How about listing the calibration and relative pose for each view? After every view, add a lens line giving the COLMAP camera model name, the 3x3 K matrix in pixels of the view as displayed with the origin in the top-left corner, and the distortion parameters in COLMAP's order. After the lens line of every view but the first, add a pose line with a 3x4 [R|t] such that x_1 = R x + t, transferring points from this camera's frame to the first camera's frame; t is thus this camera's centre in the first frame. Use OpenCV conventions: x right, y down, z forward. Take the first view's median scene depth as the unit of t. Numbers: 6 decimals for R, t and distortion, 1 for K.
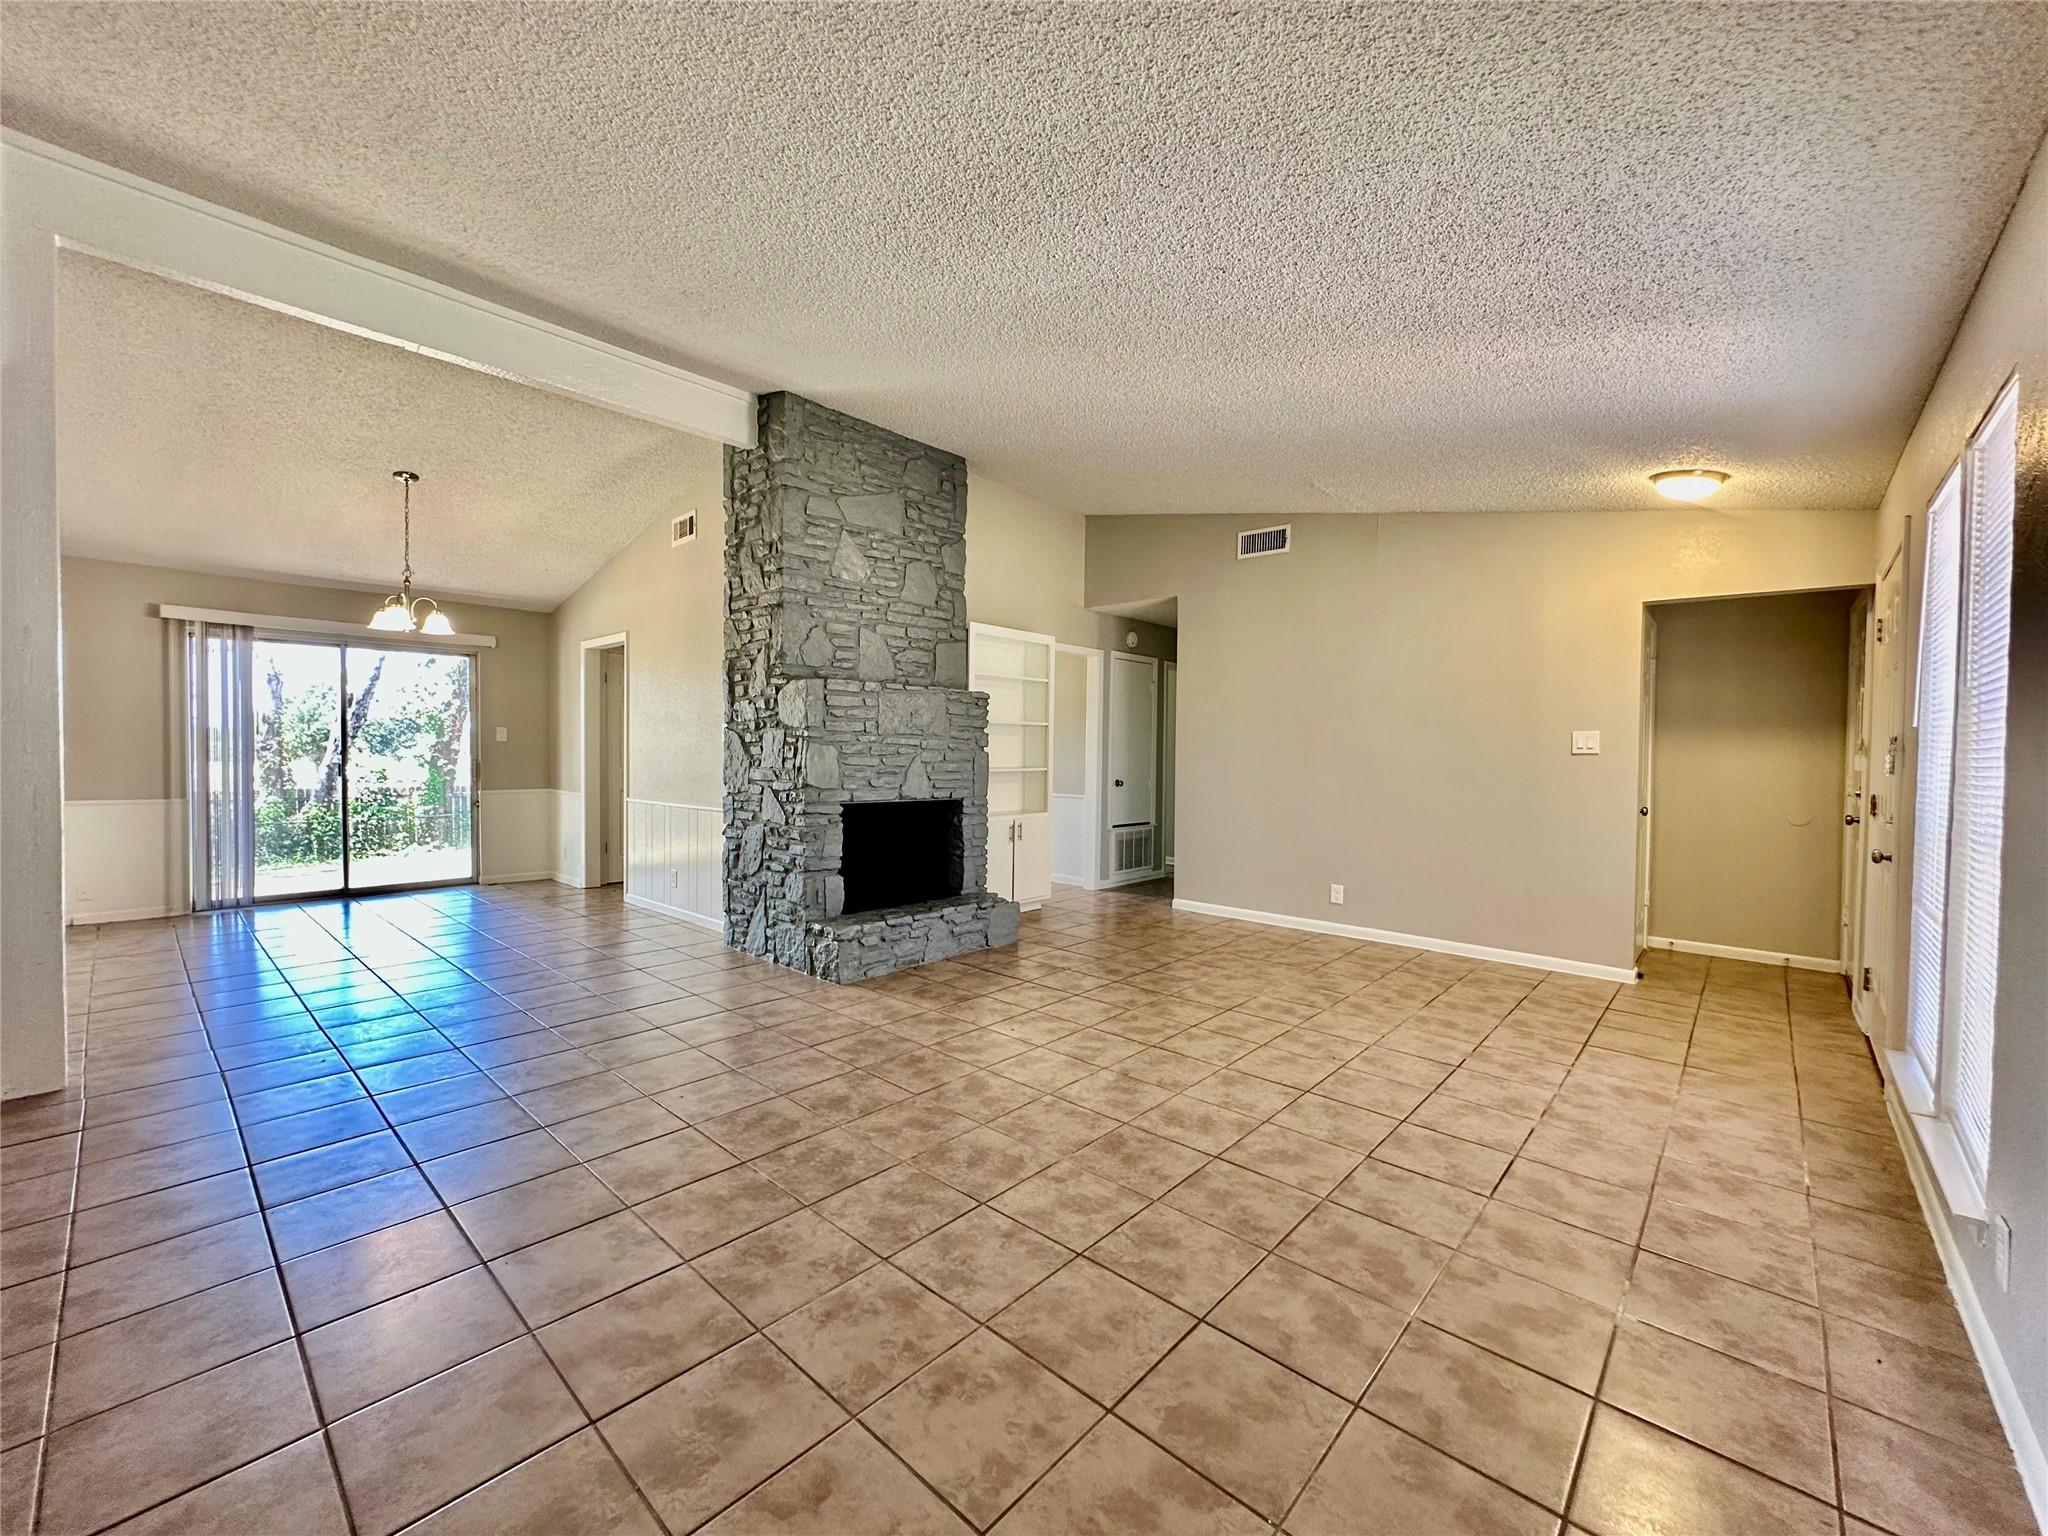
lens RADIAL K [[818.3, 0, 1022.0], [0, 818.3, 770.8], [0, 0, 1]] dist [-0.004383, 0.001048]
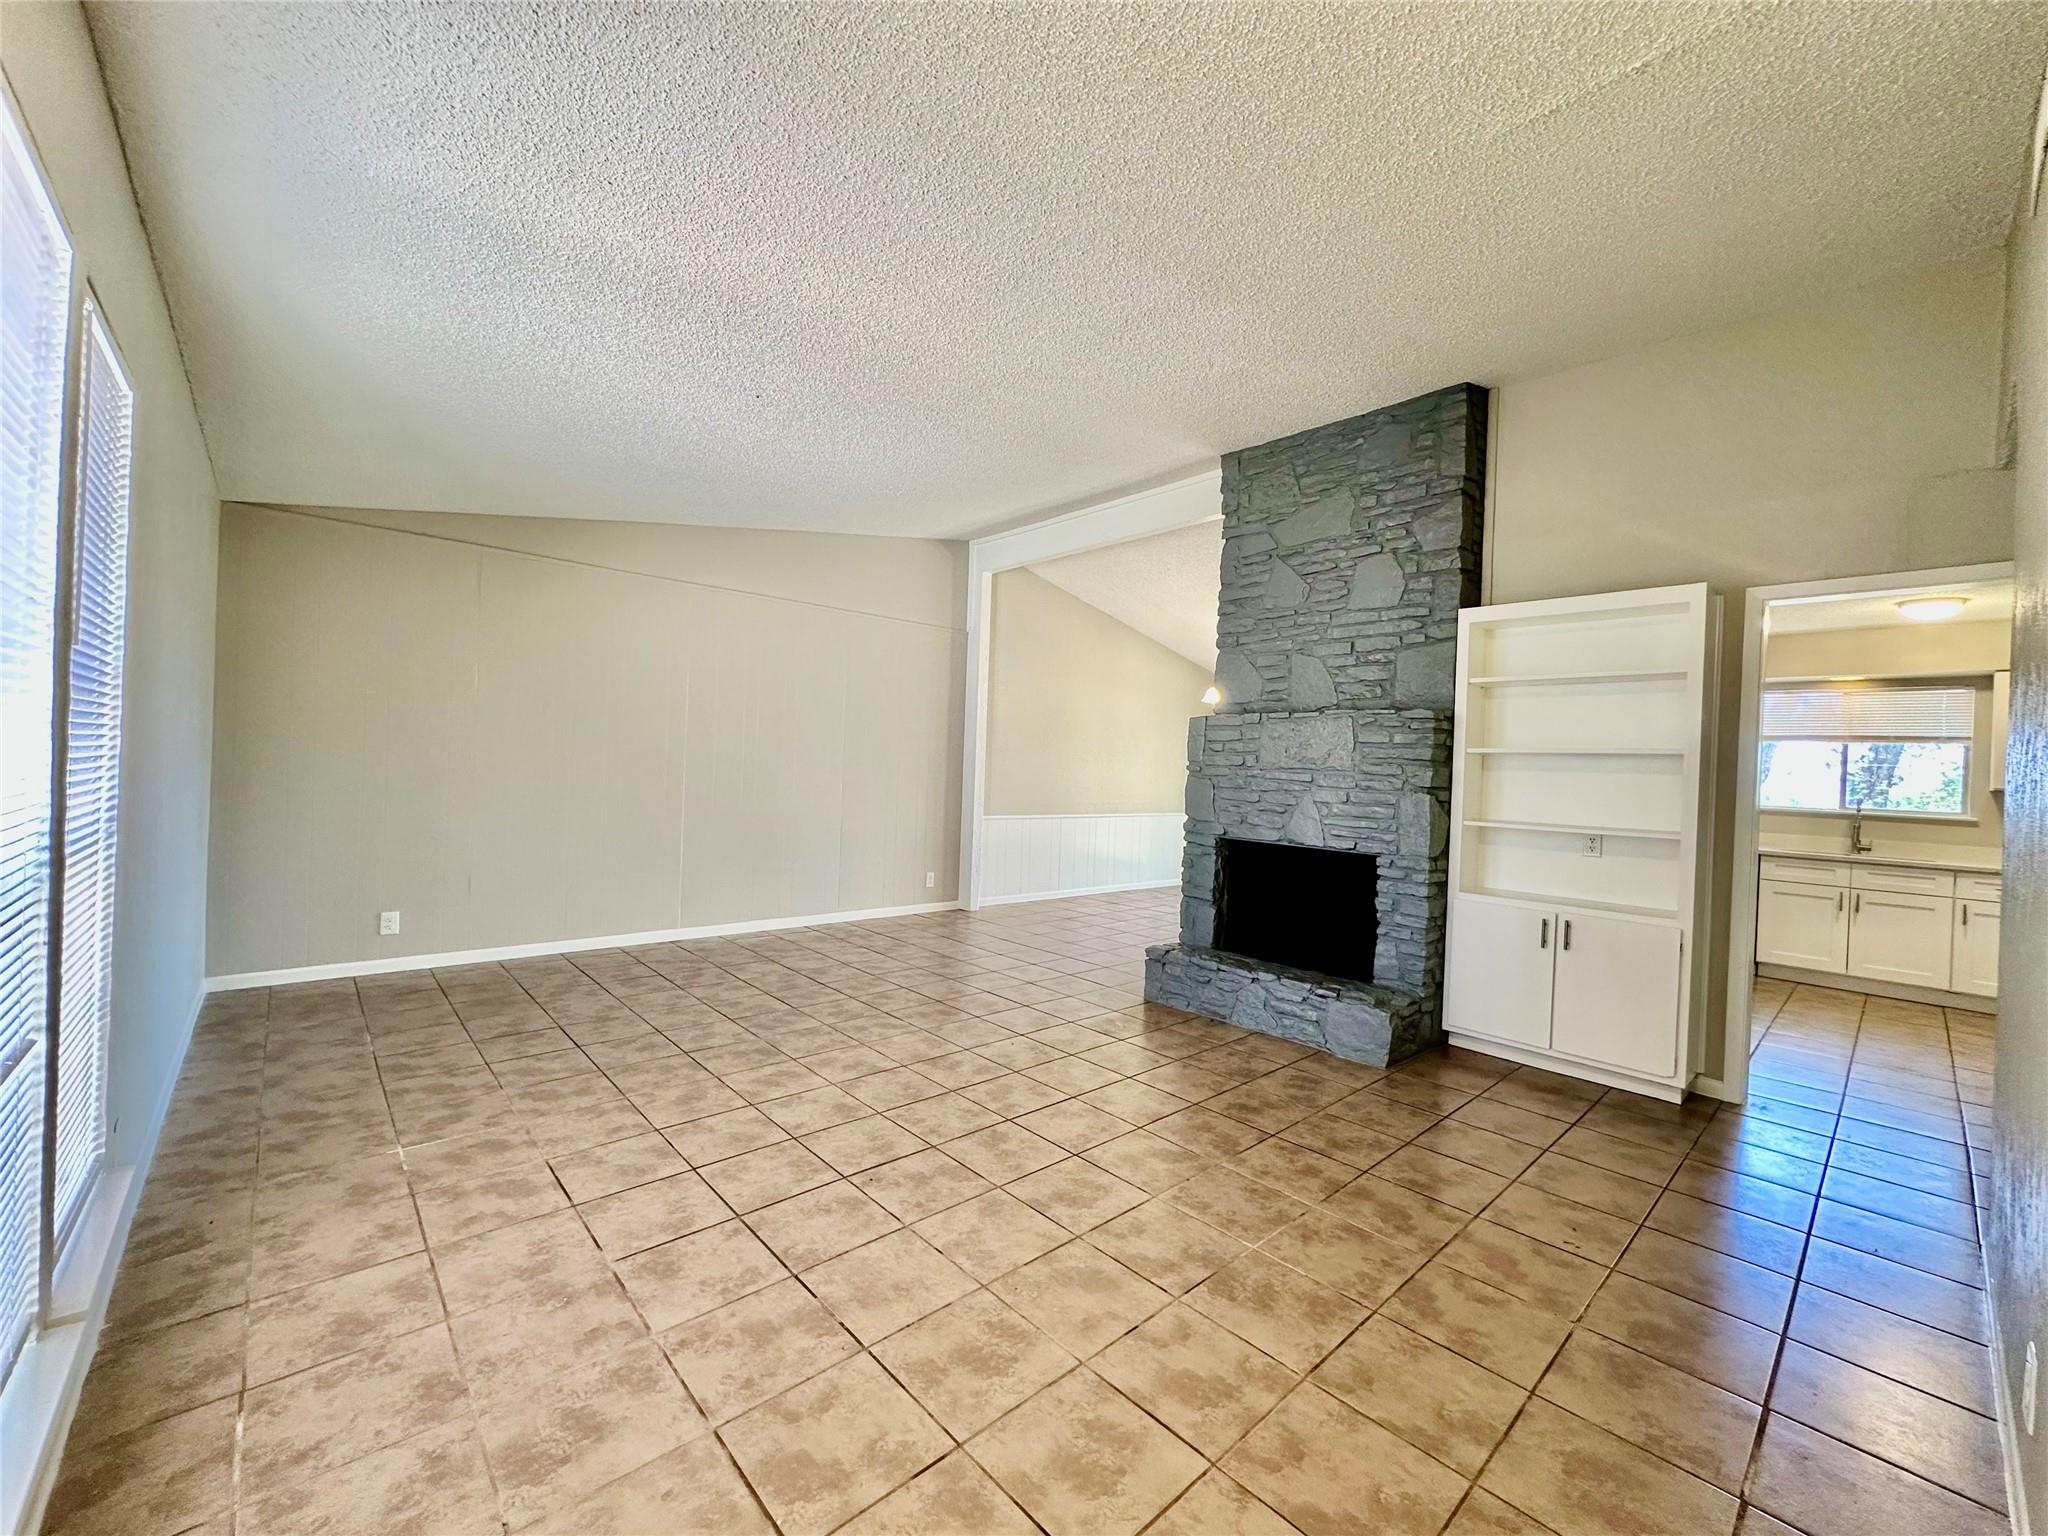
lens RADIAL K [[818.3, 0, 1021.3], [0, 818.3, 769.3], [0, 0, 1]] dist [-0.004383, 0.001048]
pose [[-0.096754, -0.013778, -0.995213, 0.860296], [-0.064980, 0.997858, -0.007498, -0.021087], [0.993185, 0.063944, -0.097442, 0.910423]]
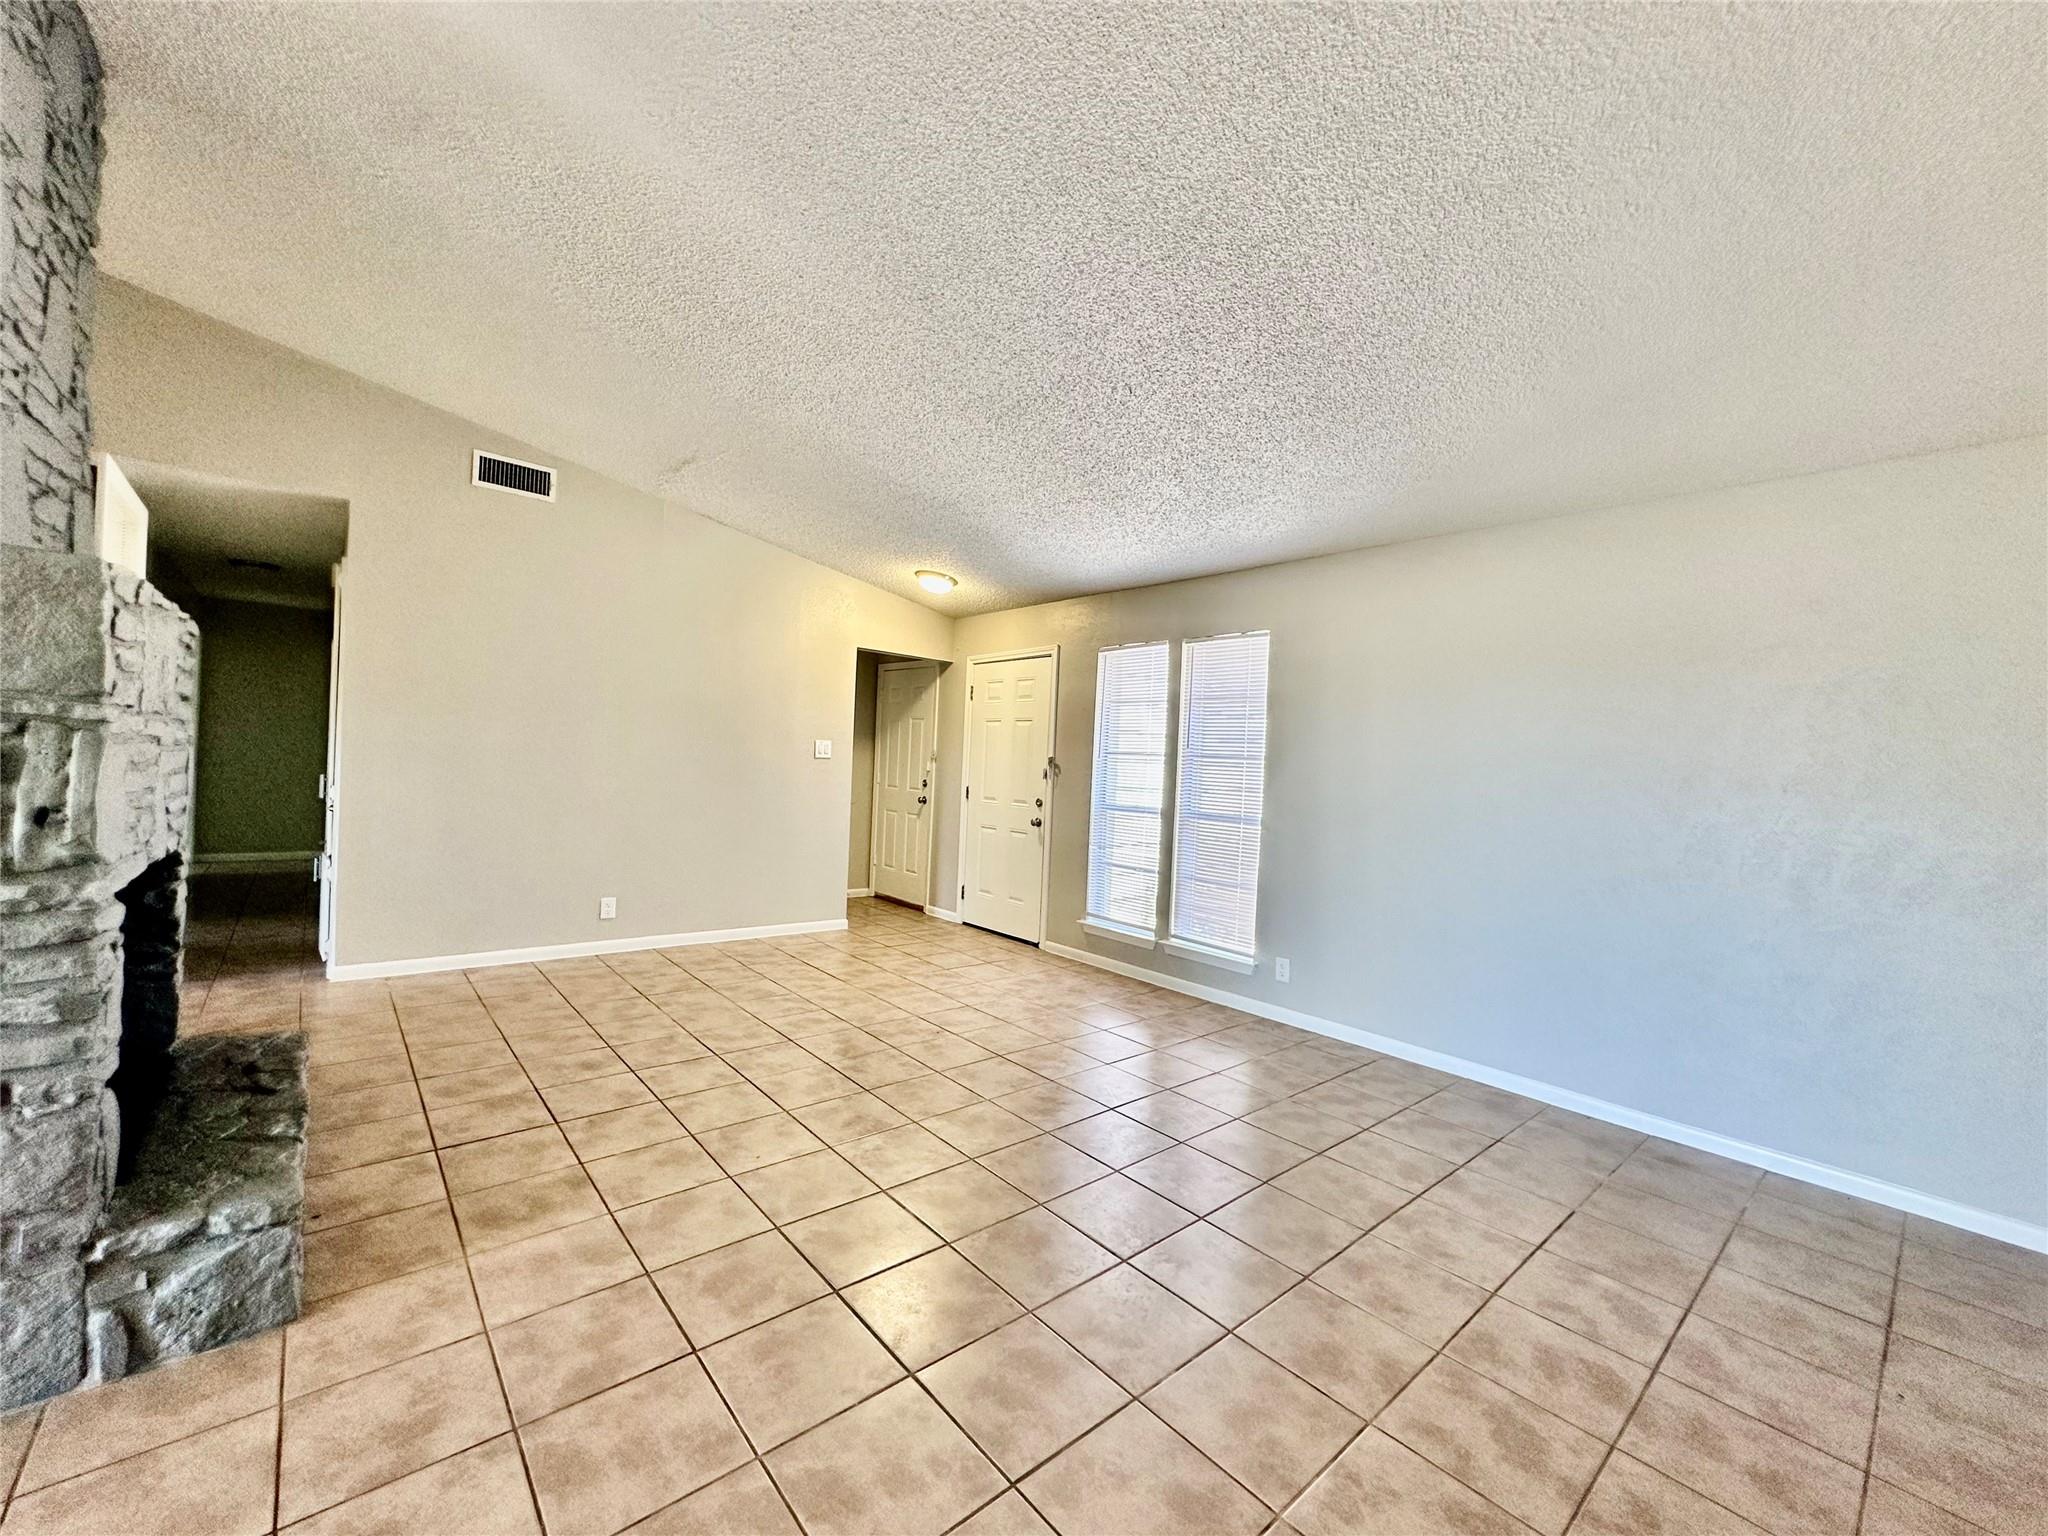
lens RADIAL K [[818.3, 0, 1023.6], [0, 818.3, 767.2], [0, 0, 1]] dist [-0.004383, 0.001048]
pose [[0.116165, -0.014365, 0.993126, -0.581284], [-0.023046, 0.999587, 0.017154, -0.037840], [-0.992963, -0.024880, 0.115786, 0.578334]]
